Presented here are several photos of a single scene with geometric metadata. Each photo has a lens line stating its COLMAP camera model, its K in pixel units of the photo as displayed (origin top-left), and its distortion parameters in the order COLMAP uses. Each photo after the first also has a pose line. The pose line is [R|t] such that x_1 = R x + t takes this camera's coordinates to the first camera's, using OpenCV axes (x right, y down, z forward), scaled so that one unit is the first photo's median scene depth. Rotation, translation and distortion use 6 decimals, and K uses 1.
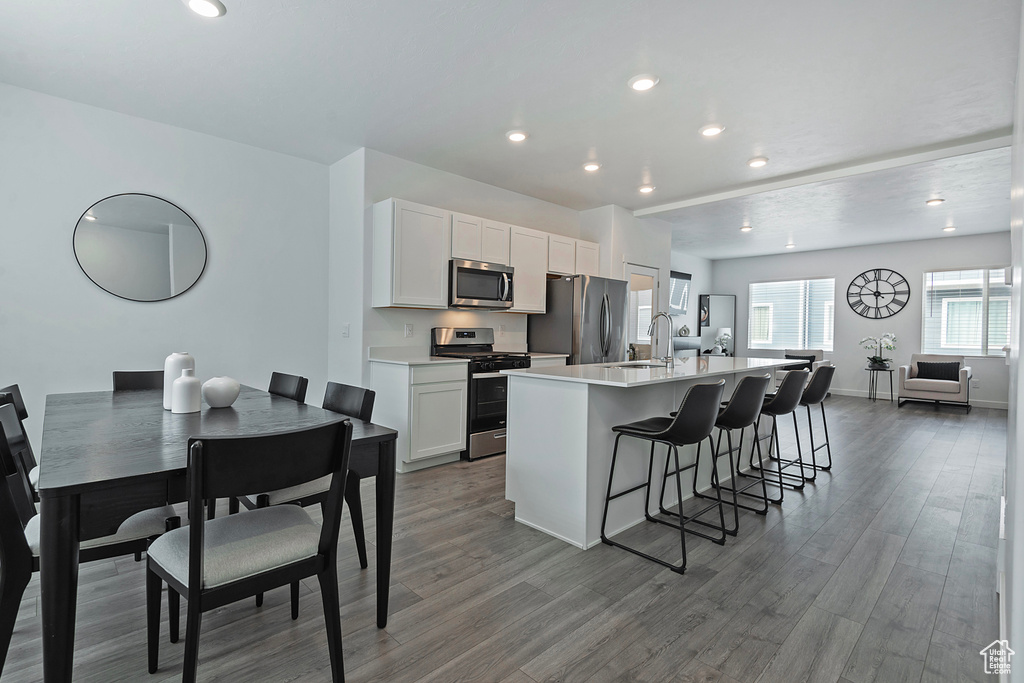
lens RADIAL K [[489.1, 0, 491.0], [0, 489.1, 339.0], [0, 0, 1]] dist [0.017442, -0.001755]
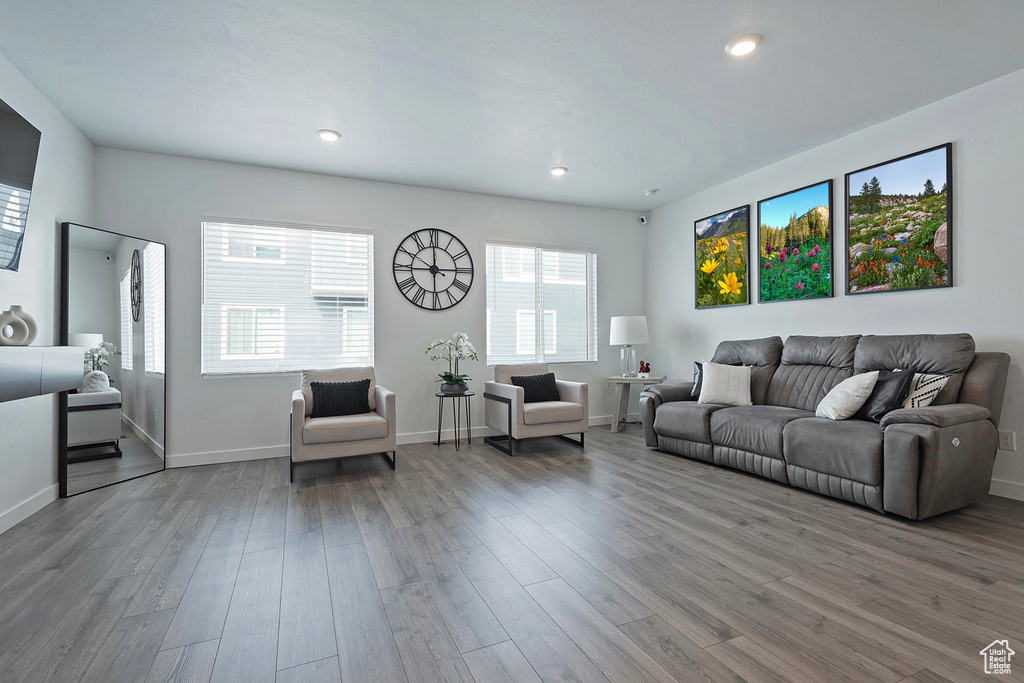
lens RADIAL K [[480.8, 0, 521.5], [0, 480.8, 341.9], [0, 0, 1]] dist [0.021087, -0.011118]
pose [[0.330296, -0.010574, 0.943818, 0.311587], [0.034662, 0.999399, -0.000934, 0.002430], [-0.943241, 0.033023, 0.330464, 0.857987]]
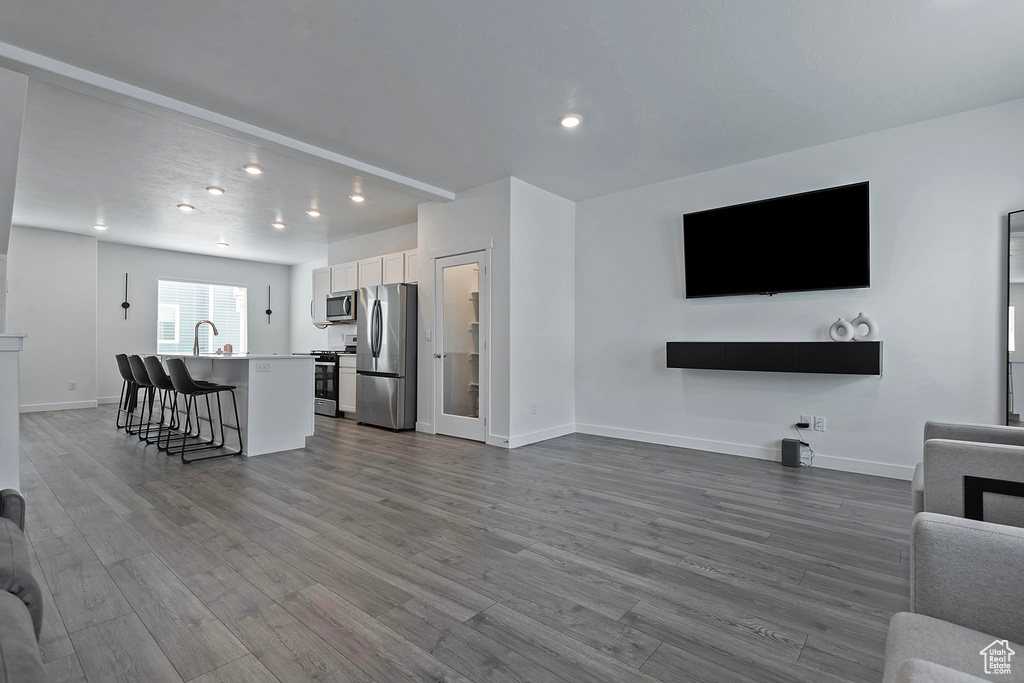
lens RADIAL K [[480.8, 0, 525.6], [0, 480.8, 355.0], [0, 0, 1]] dist [0.021087, -0.011118]
pose [[0.111918, 0.013021, -0.993632, 1.023370], [-0.020716, 0.999727, 0.010767, 0.008885], [0.993501, 0.019379, 0.112157, 0.923355]]
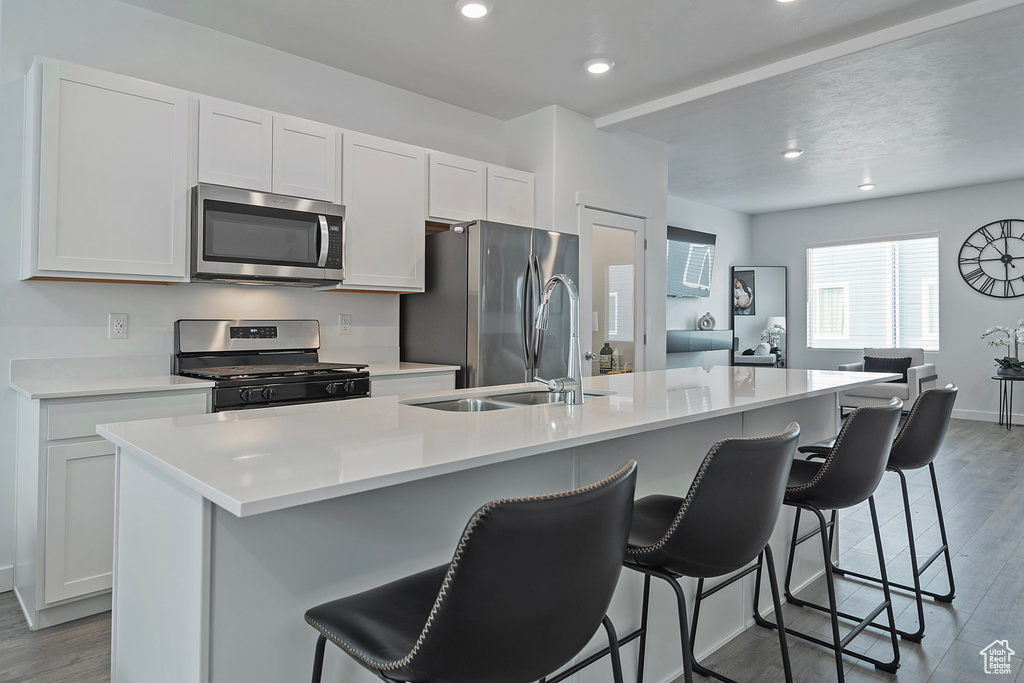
lens RADIAL K [[634.0, 0, 484.7], [0, 634.0, 322.9], [0, 0, 1]] dist [0.030202, -0.008217]
pose [[0.999893, -0.014349, -0.002675, 0.136721], [0.014286, 0.999643, -0.022560, -0.000029], [0.002998, 0.022520, 0.999742, 0.209787]]
